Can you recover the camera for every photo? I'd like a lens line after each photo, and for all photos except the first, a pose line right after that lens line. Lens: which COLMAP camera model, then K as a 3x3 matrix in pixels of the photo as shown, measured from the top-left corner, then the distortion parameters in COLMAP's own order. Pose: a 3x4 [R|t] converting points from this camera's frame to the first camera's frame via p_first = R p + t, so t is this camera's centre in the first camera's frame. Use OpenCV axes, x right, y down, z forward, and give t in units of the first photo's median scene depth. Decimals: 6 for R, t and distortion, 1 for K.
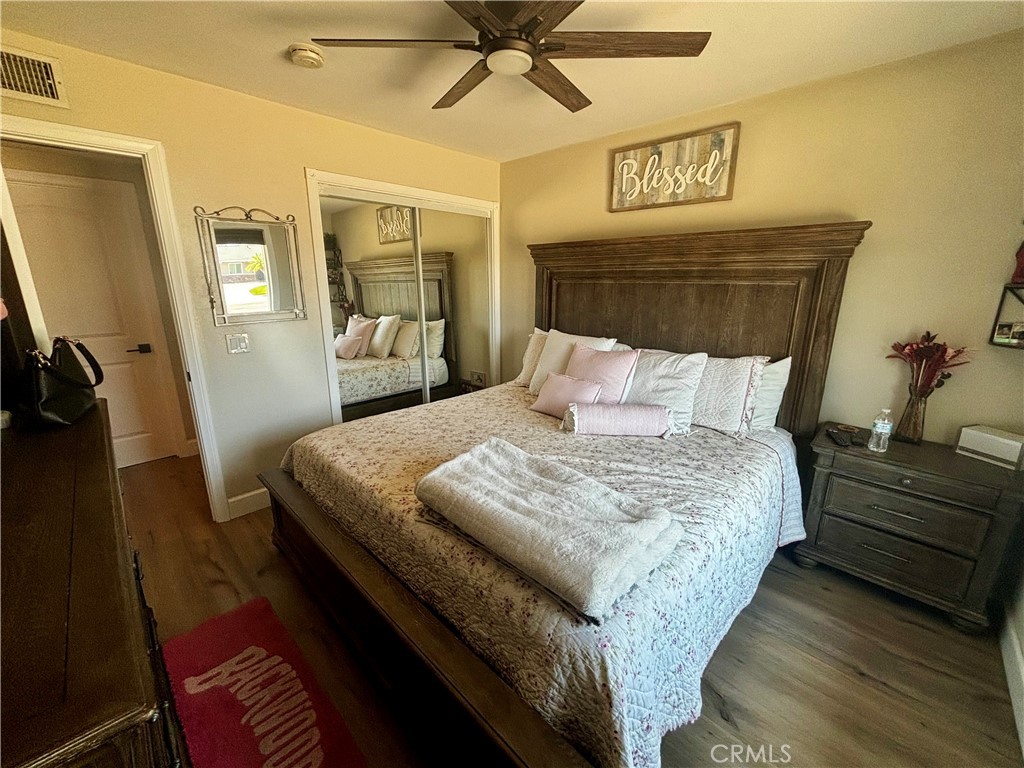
lens RADIAL K [[413.4, 0, 512.7], [0, 413.4, 382.1], [0, 0, 1]] dist [0.004353, -0.000646]
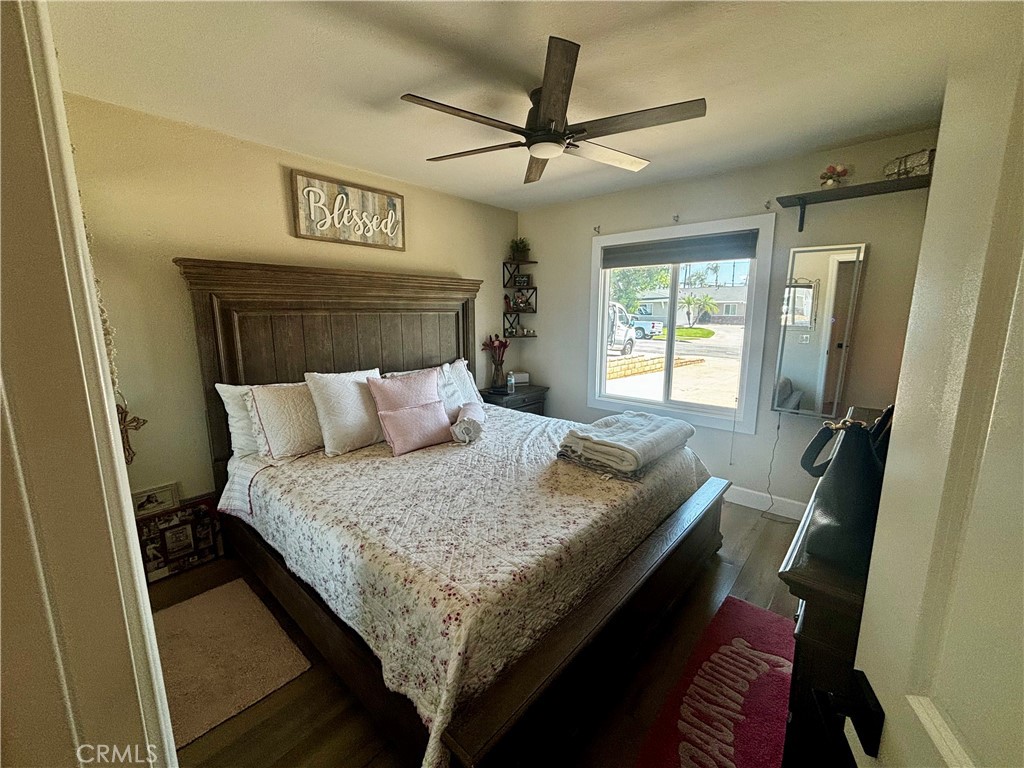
lens RADIAL K [[413.4, 0, 512.2], [0, 413.4, 382.5], [0, 0, 1]] dist [0.004353, -0.000646]
pose [[-0.043693, -0.175476, 0.983514, -0.804473], [0.252115, 0.950655, 0.180814, -0.179515], [-0.966710, 0.255859, 0.002703, 0.714838]]
